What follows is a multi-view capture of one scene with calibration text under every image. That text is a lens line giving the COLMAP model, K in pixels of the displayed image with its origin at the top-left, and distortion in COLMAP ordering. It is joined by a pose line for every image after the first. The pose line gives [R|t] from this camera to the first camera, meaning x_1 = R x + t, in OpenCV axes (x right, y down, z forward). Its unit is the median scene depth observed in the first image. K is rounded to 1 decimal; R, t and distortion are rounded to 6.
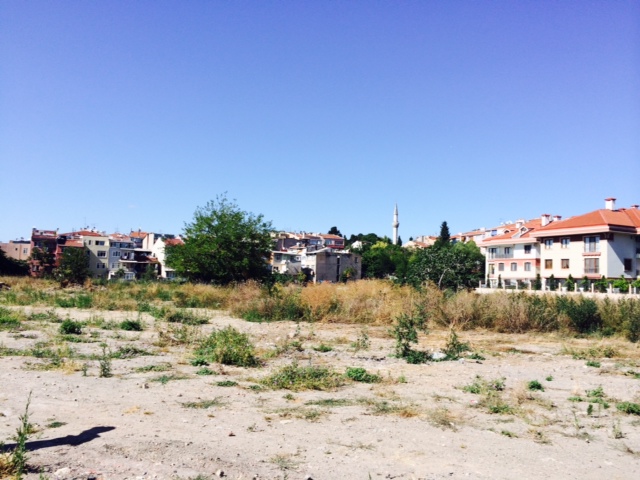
lens RADIAL K [[562.7, 0, 319.7], [0, 562.7, 241.0], [0, 0, 1]] dist [0.068016, -0.002256]
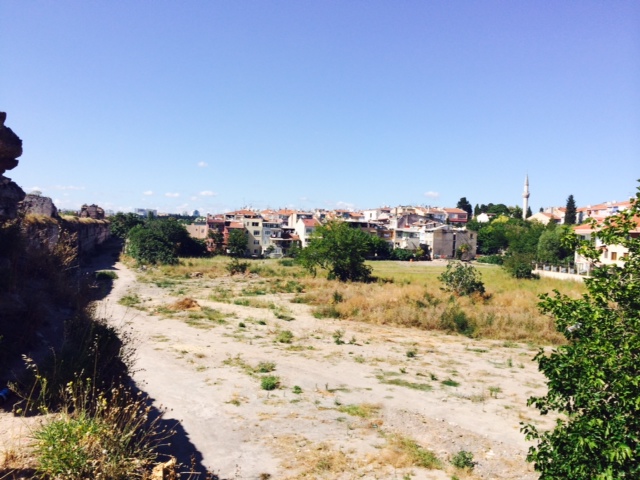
lens RADIAL K [[562.7, 0, 320.3], [0, 562.7, 239.6], [0, 0, 1]] dist [0.068016, -0.002256]
pose [[0.967121, 0.006885, -0.254223, 0.062498], [0.011554, 0.997412, 0.070967, -0.043905], [0.254053, -0.071571, 0.964539, -0.151065]]
